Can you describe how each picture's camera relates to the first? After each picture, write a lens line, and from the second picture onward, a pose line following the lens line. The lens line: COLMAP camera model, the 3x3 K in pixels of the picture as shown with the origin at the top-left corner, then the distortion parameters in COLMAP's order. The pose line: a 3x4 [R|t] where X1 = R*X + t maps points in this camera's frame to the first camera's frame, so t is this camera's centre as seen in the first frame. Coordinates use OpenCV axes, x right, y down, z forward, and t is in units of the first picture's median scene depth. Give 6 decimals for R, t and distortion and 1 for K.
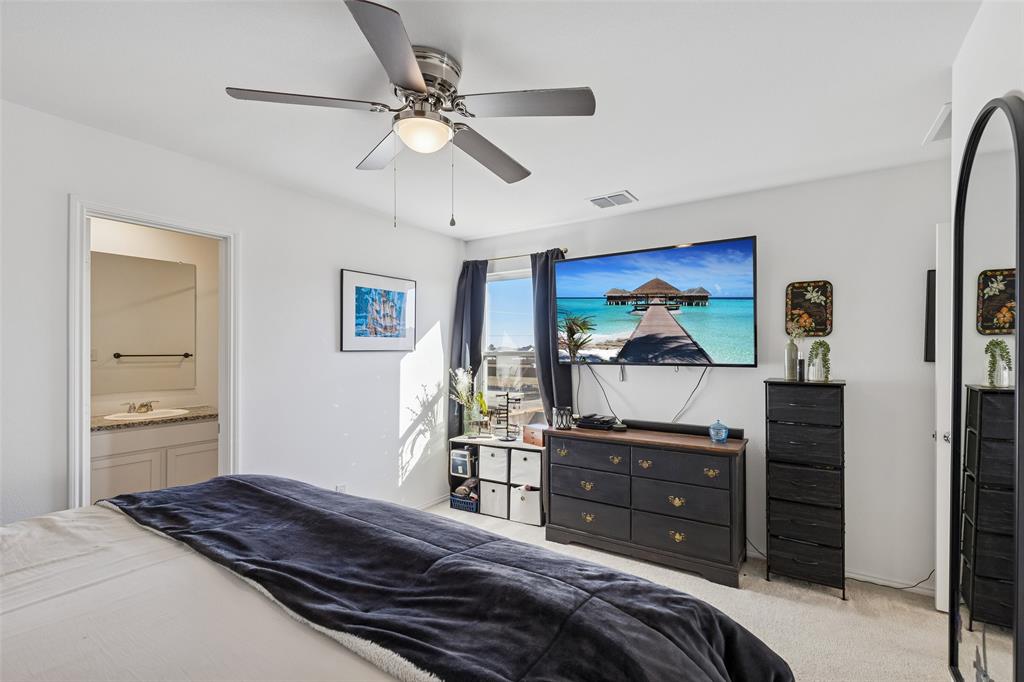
lens RADIAL K [[454.7, 0, 513.7], [0, 454.7, 348.7], [0, 0, 1]] dist [0.002063, 0.000049]
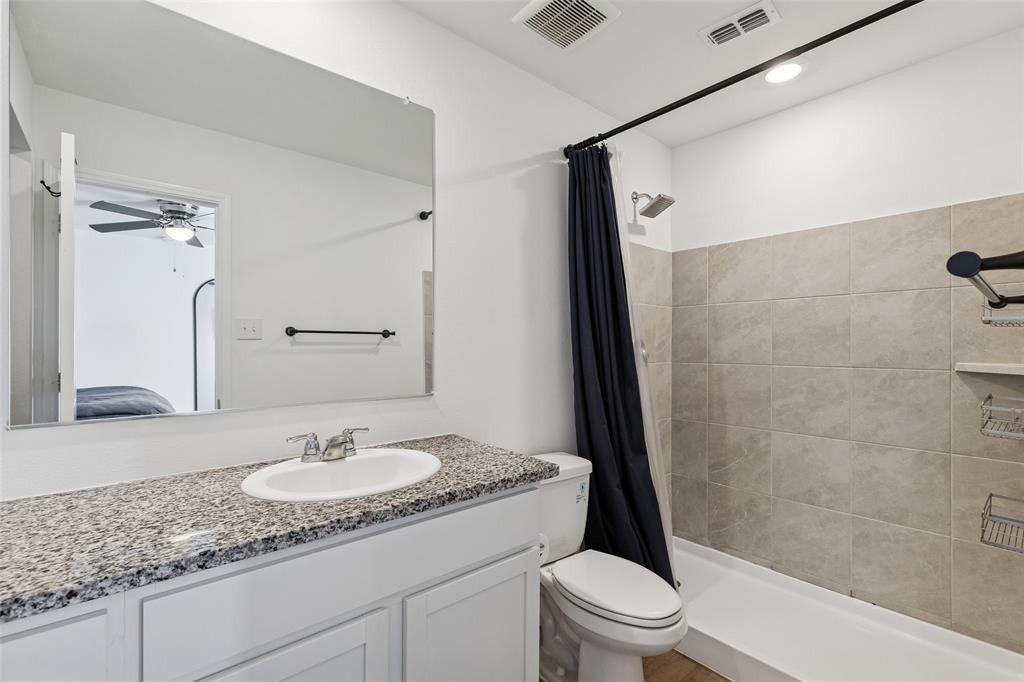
lens RADIAL K [[454.7, 0, 513.7], [0, 454.7, 348.7], [0, 0, 1]] dist [0.002063, 0.000049]
pose [[0.960602, 0.000211, -0.277928, -0.364835], [0.001671, 0.999977, 0.006534, 0.029567], [0.277923, -0.006741, 0.960580, 0.437099]]
